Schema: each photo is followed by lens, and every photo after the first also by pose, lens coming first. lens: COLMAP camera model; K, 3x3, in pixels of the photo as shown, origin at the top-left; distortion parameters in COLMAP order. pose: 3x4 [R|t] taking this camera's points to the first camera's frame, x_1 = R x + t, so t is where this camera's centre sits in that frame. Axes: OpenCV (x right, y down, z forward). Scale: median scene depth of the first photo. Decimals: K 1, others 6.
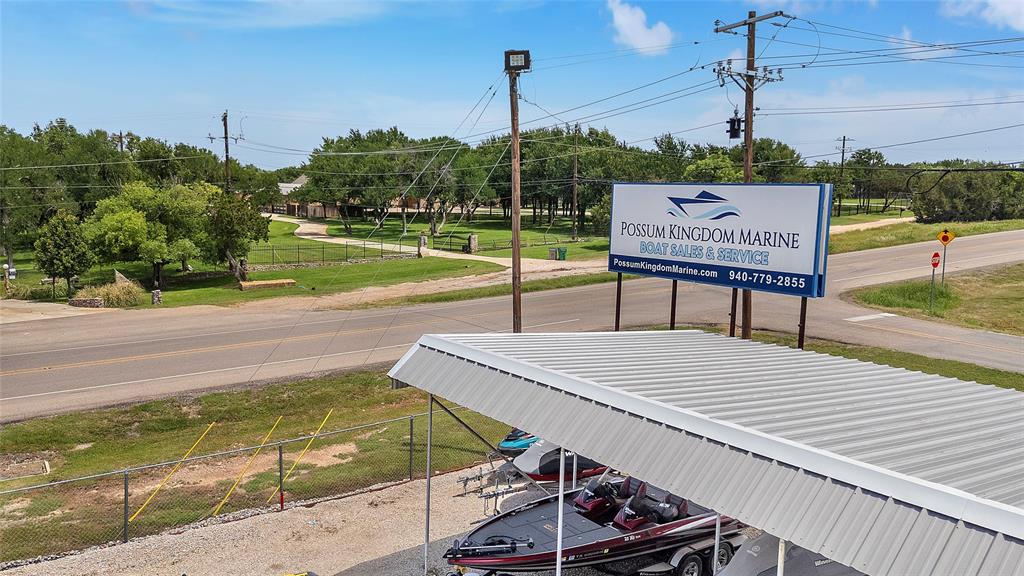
lens RADIAL K [[759.0, 0, 514.8], [0, 759.0, 289.9], [0, 0, 1]] dist [0.072107, -0.079602]
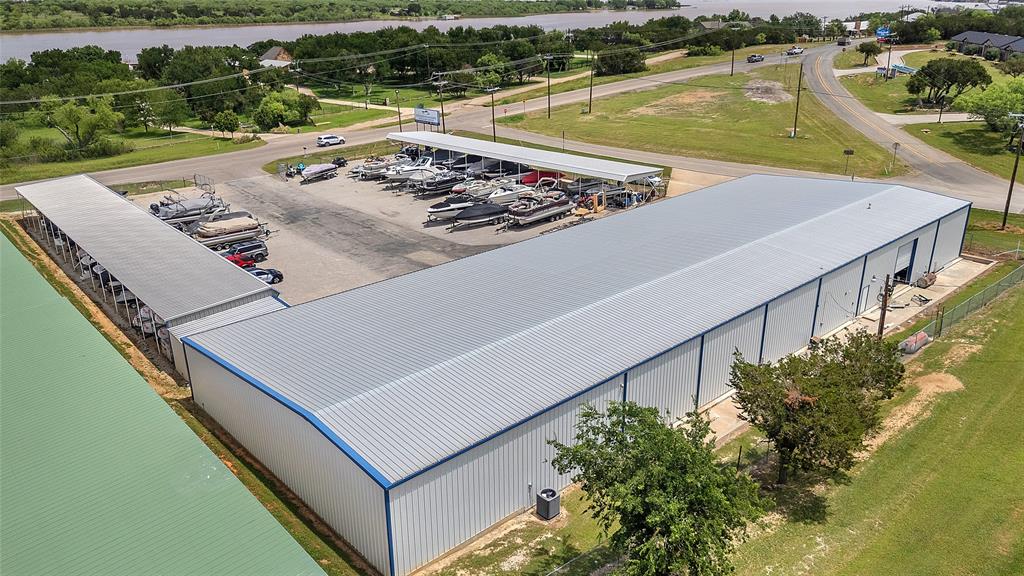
lens RADIAL K [[759.0, 0, 514.8], [0, 759.0, 289.9], [0, 0, 1]] dist [0.072107, -0.079602]
pose [[0.991326, -0.076486, 0.106875, 0.046852], [0.048531, 0.968772, 0.243159, -0.052706], [-0.122136, -0.235863, 0.964081, -1.666684]]
